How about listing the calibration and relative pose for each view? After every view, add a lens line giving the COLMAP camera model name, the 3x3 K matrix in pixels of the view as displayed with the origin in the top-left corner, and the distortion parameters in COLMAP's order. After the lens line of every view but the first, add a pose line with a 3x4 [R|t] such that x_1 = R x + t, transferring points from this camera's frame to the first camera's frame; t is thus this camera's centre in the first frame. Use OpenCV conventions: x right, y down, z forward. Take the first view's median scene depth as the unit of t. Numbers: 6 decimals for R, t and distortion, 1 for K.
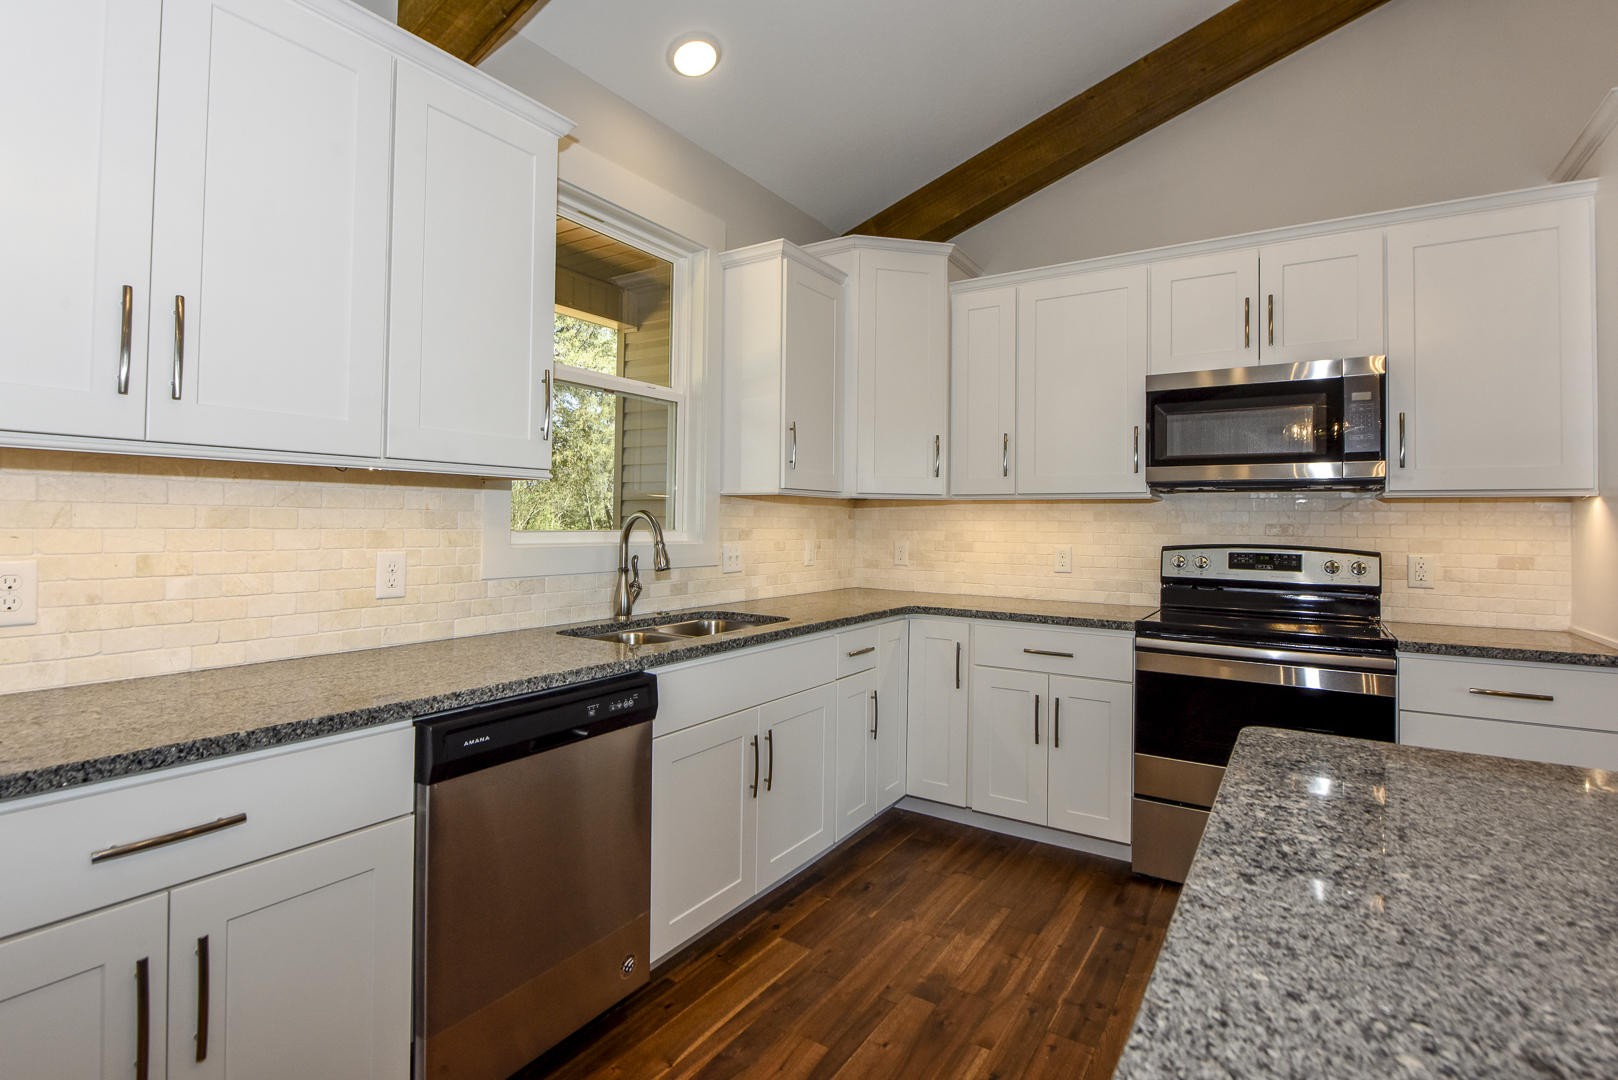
lens RADIAL K [[776.8, 0, 811.2], [0, 776.8, 507.7], [0, 0, 1]] dist [-0.015010, -0.000651]
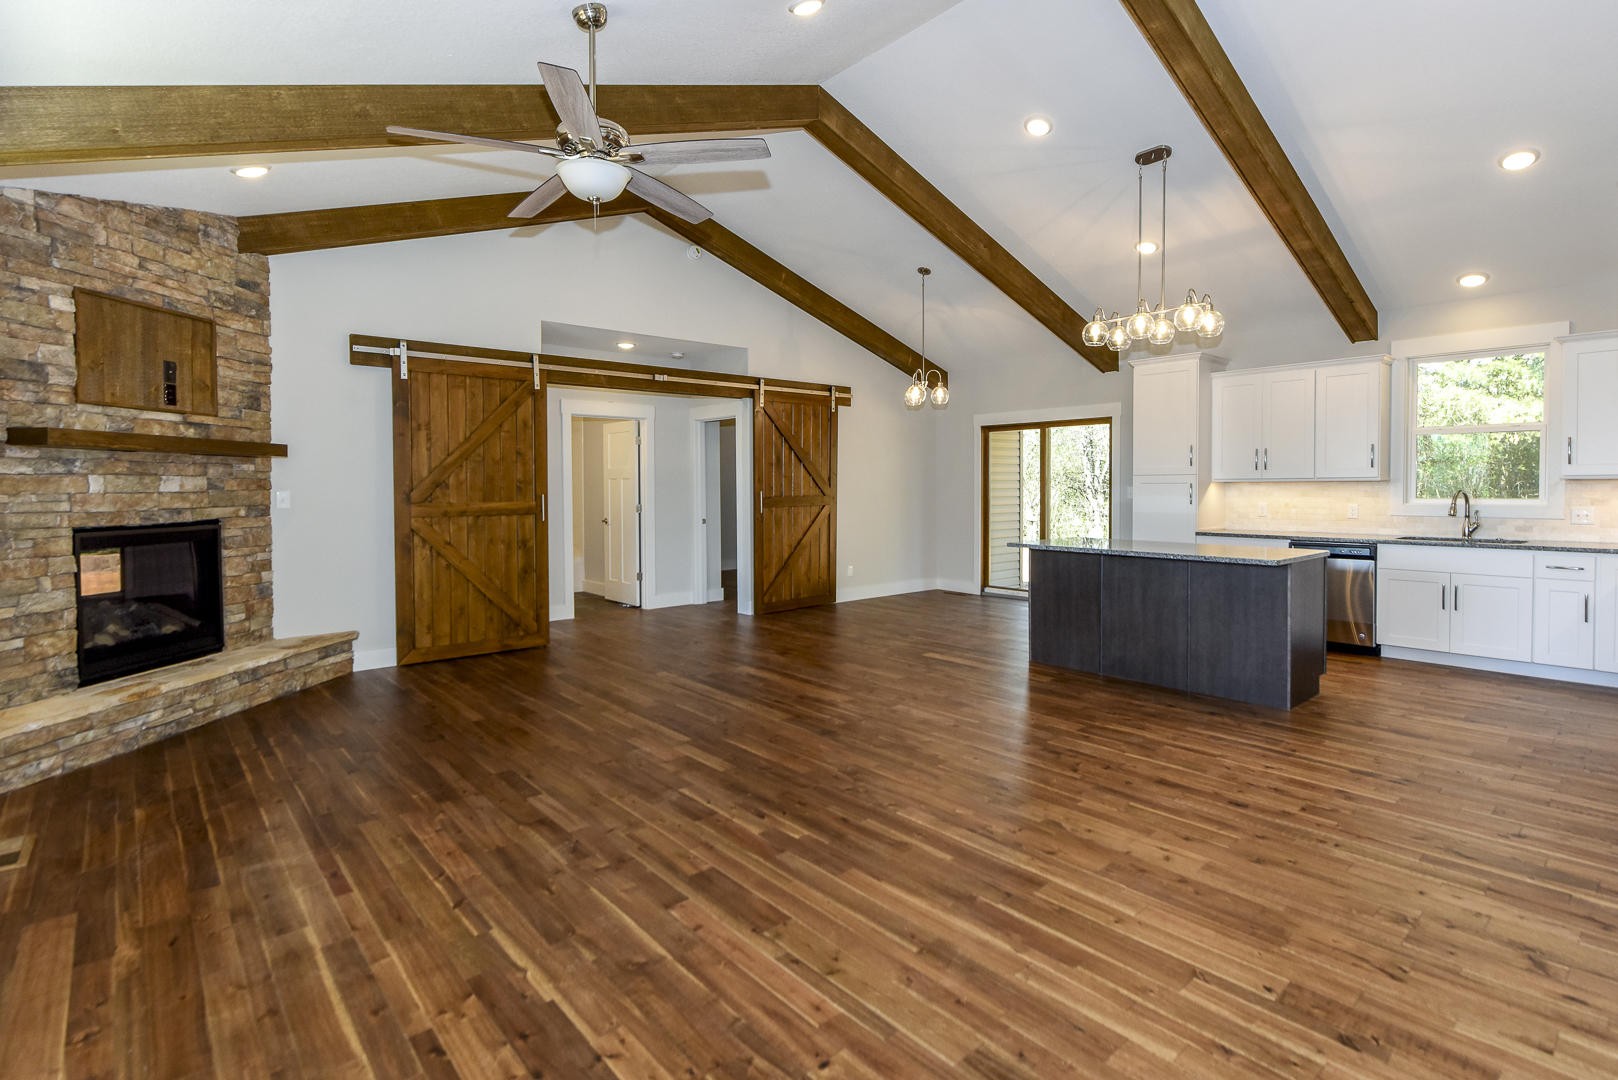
lens RADIAL K [[796.8, 0, 861.5], [0, 796.8, 505.8], [0, 0, 1]] dist [-0.000888, -0.001921]
pose [[-0.235887, 0.015778, -0.971652, 2.268956], [0.019623, 0.999742, 0.011471, -0.010405], [0.971582, -0.016361, -0.236136, -0.141192]]
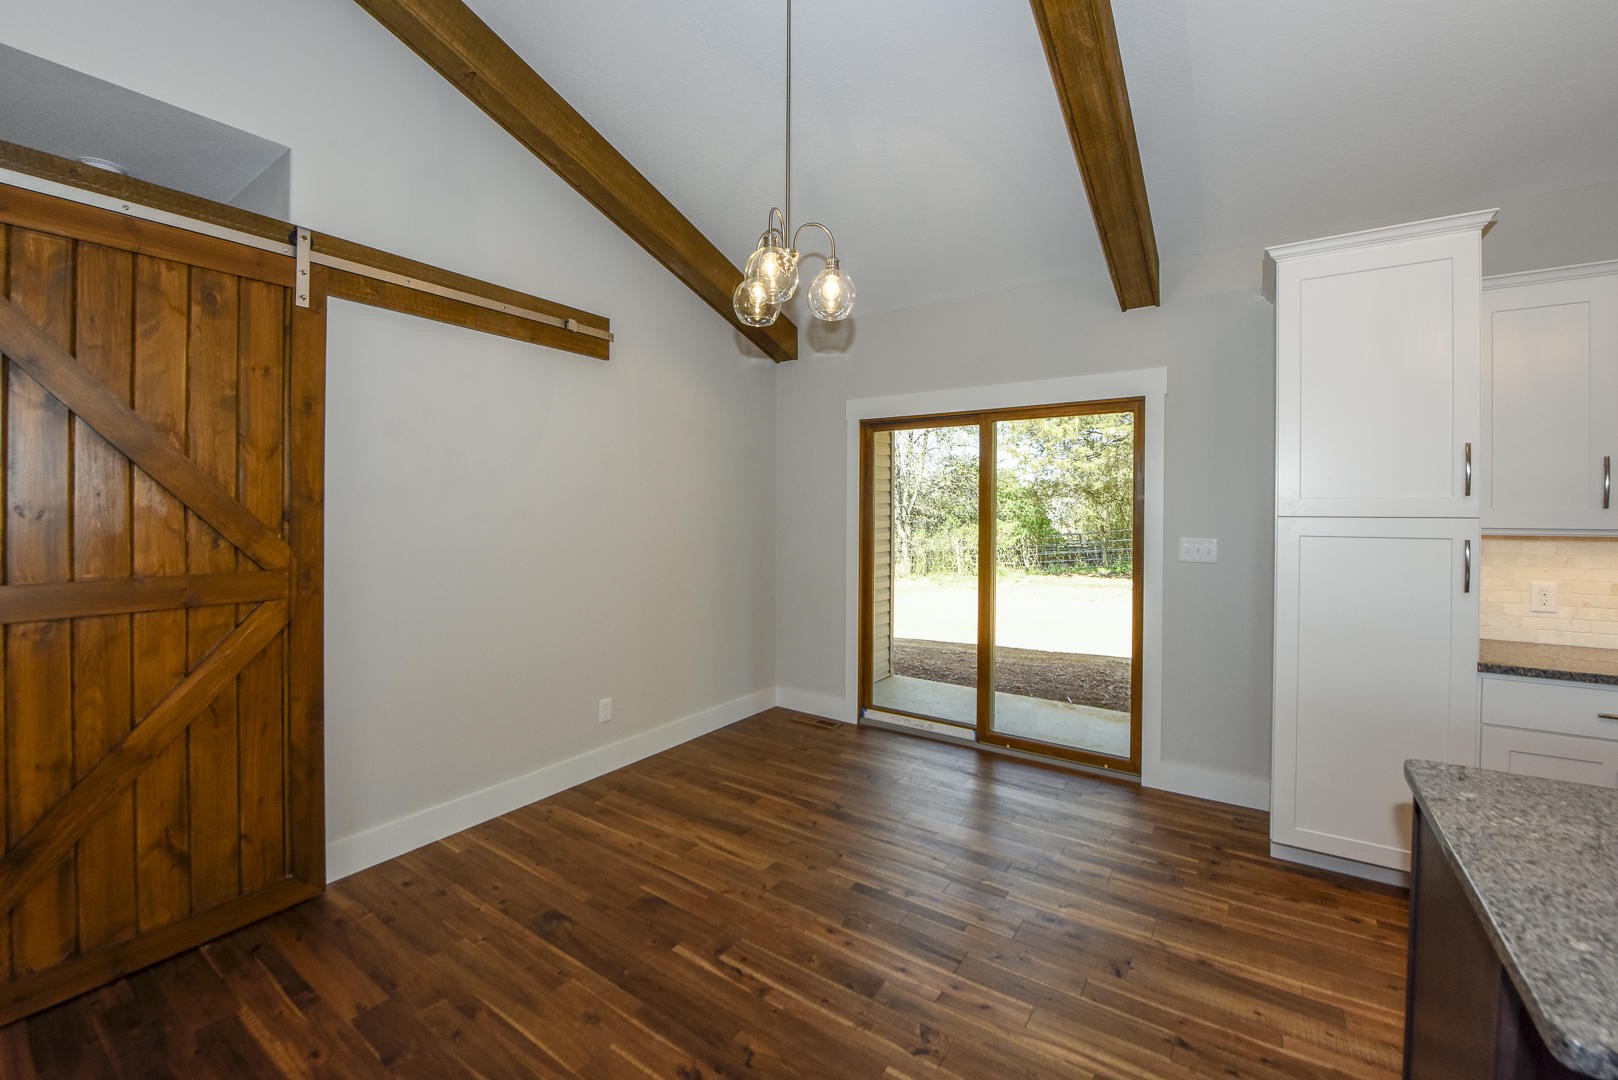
lens RADIAL K [[656.8, 0, 821.3], [0, 656.8, 514.2], [0, 0, 1]] dist [-0.022672, -0.000443]
pose [[-0.017226, -0.007158, -0.999826, 0.399034], [0.012538, 0.999894, -0.007374, -0.068492], [0.999773, -0.012663, -0.017135, -0.512809]]
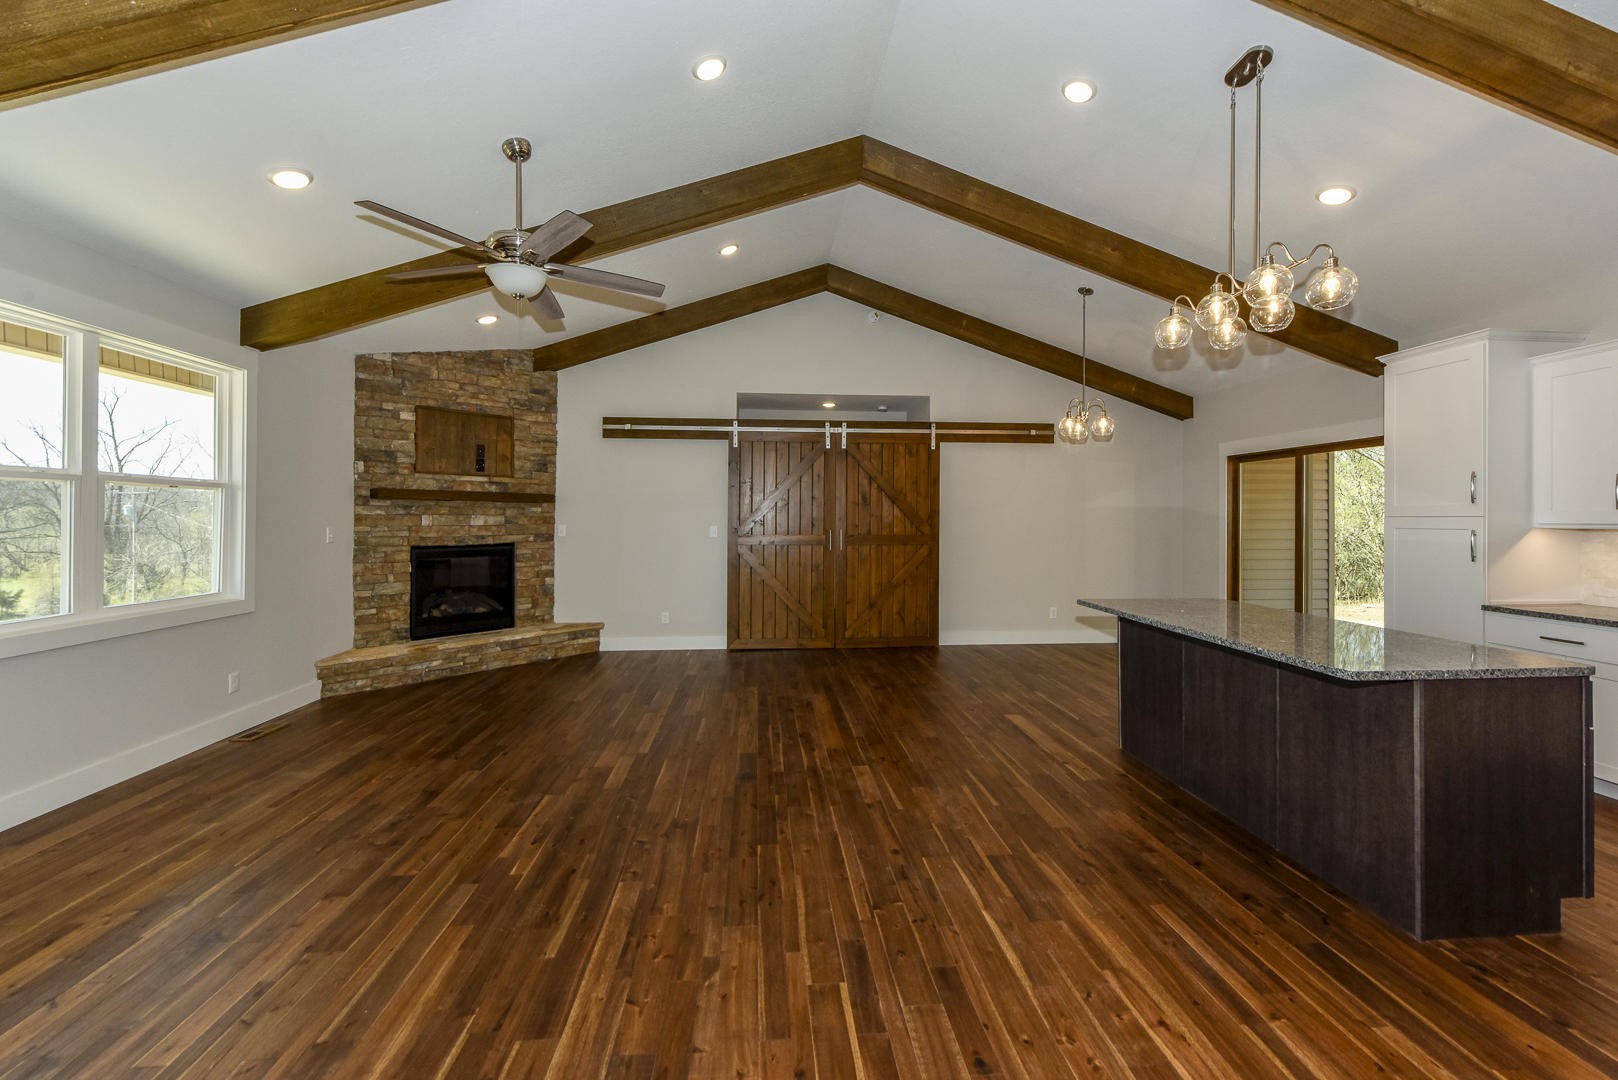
lens RADIAL K [[658.9, 0, 816.2], [0, 658.9, 515.1], [0, 0, 1]] dist [0.009751, -0.005204]
pose [[-0.786273, -0.015835, -0.617676, 1.490942], [-0.000768, 0.999696, -0.024651, -0.028340], [0.617878, -0.018908, -0.786046, 0.510430]]
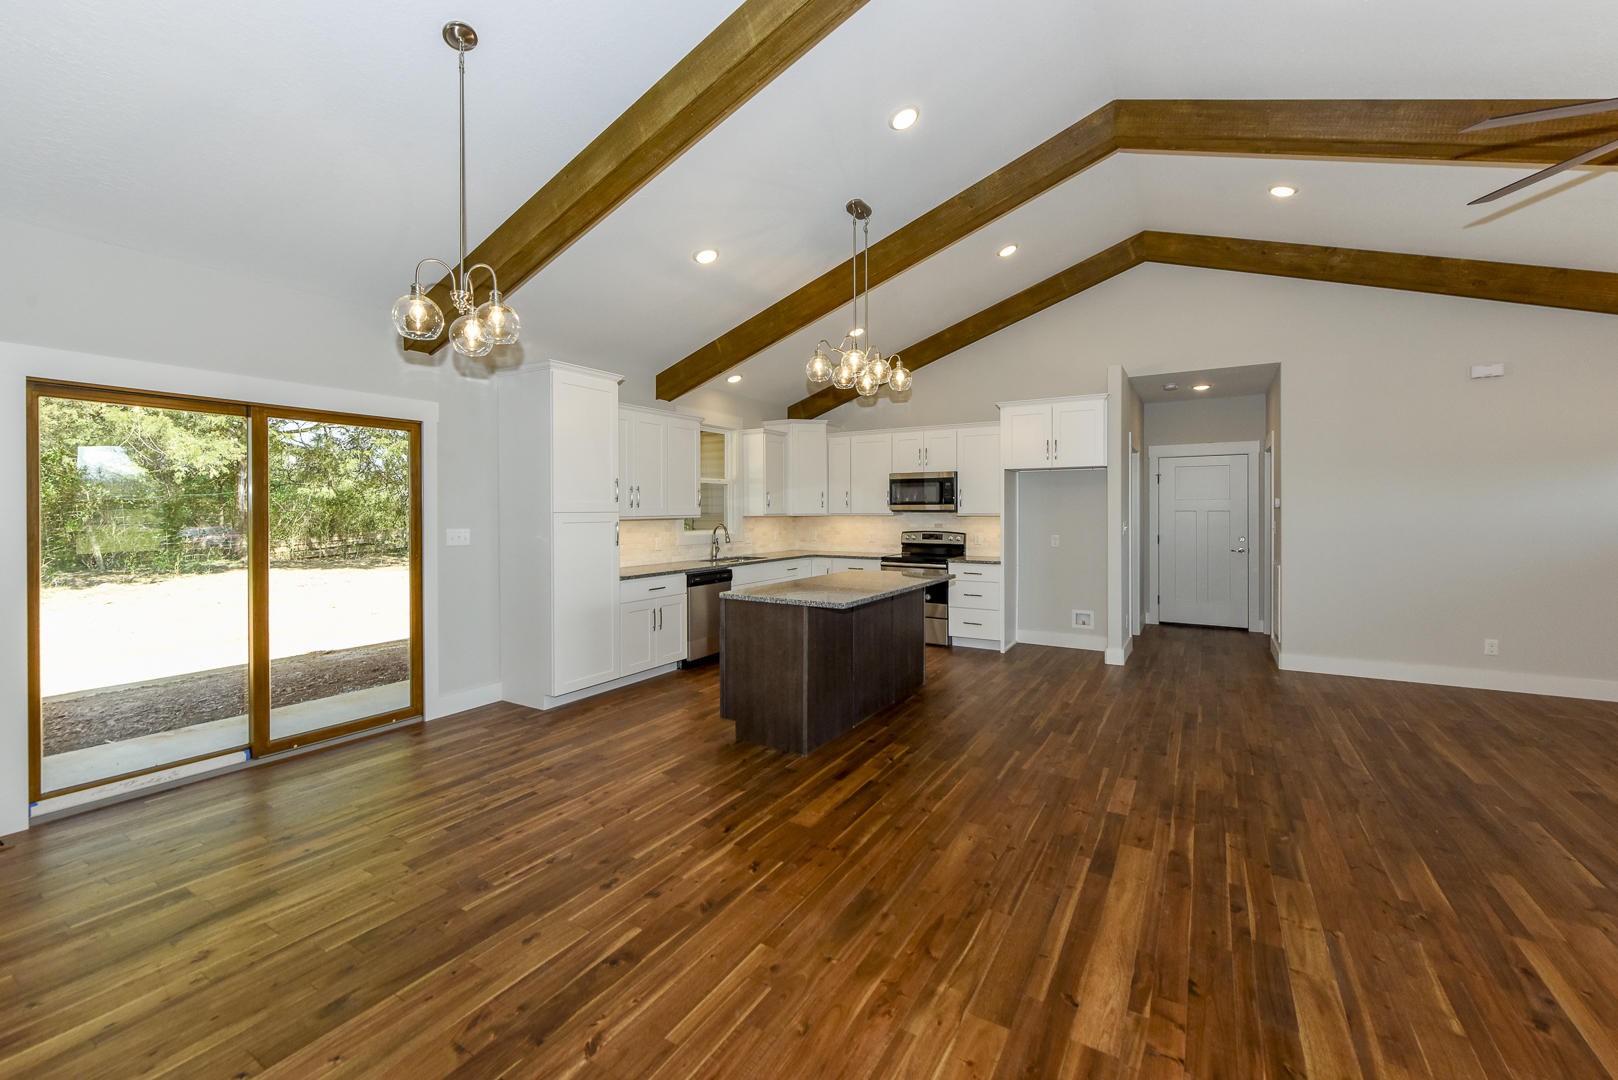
lens RADIAL K [[646.1, 0, 817.8], [0, 646.1, 514.8], [0, 0, 1]] dist [0.000174, -0.000560]
pose [[0.999231, -0.016387, 0.035613, 0.078508], [0.015433, 0.999519, 0.026885, -0.090689], [-0.036037, -0.026315, 0.999004, -1.514060]]
